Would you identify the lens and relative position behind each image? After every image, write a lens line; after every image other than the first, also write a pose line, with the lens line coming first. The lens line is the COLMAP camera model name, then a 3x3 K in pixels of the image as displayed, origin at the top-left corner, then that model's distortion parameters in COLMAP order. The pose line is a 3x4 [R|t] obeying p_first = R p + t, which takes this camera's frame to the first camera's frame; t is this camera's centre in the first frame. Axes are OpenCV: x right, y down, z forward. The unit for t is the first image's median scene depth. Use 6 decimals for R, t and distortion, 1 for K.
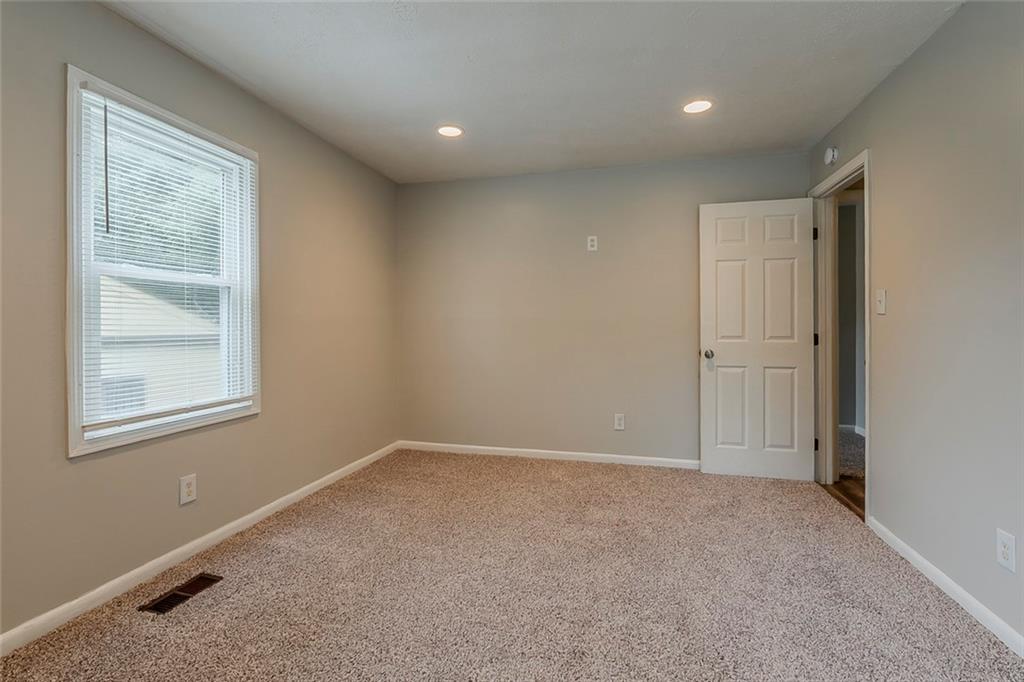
lens RADIAL K [[475.8, 0, 510.8], [0, 475.8, 322.0], [0, 0, 1]] dist [-0.001564, 0.000017]
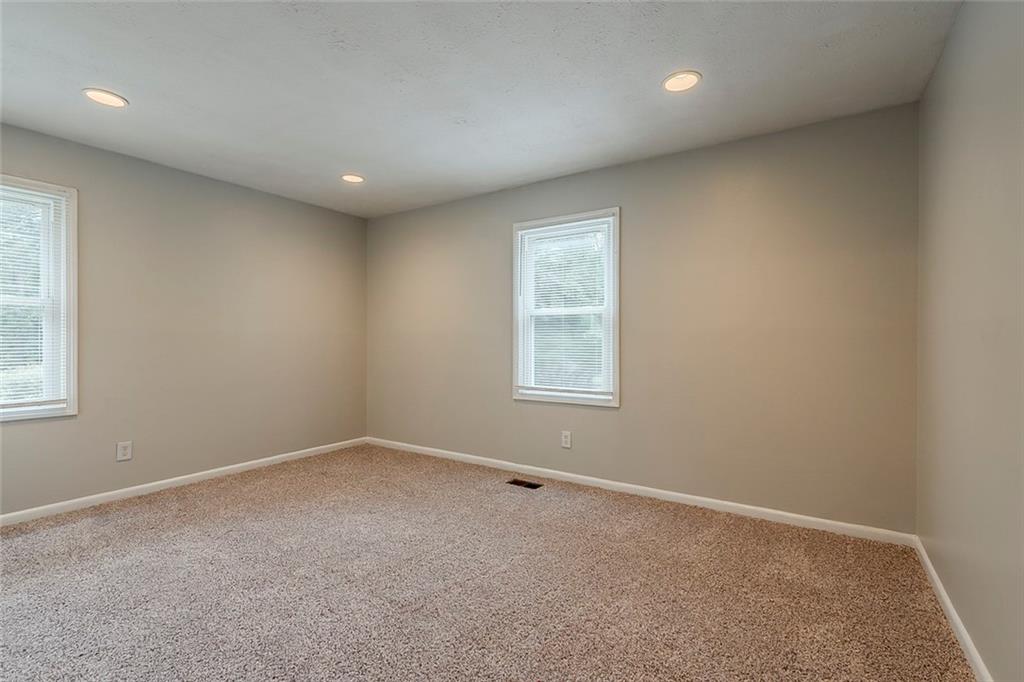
lens RADIAL K [[468.8, 0, 507.3], [0, 468.8, 339.0], [0, 0, 1]] dist [-0.004755, 0.000722]
pose [[-0.319931, 0.001205, -0.947440, 1.030577], [0.004058, 0.999992, -0.000099, 0.003329], [0.947432, -0.003877, -0.319933, 1.480227]]
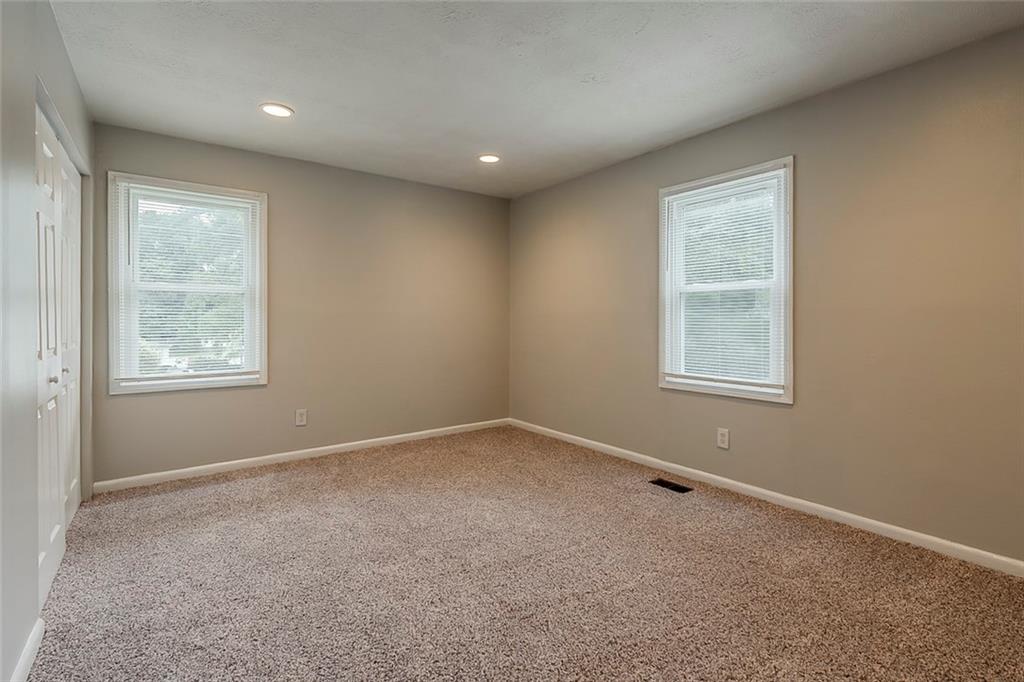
lens RADIAL K [[469.6, 0, 512.0], [0, 469.6, 320.0], [0, 0, 1]] dist [-0.010657, 0.004581]
pose [[-0.617641, 0.002427, -0.786456, 0.869192], [0.005500, 0.999984, -0.001233, 0.003758], [0.786441, -0.005087, -0.617645, 1.519834]]
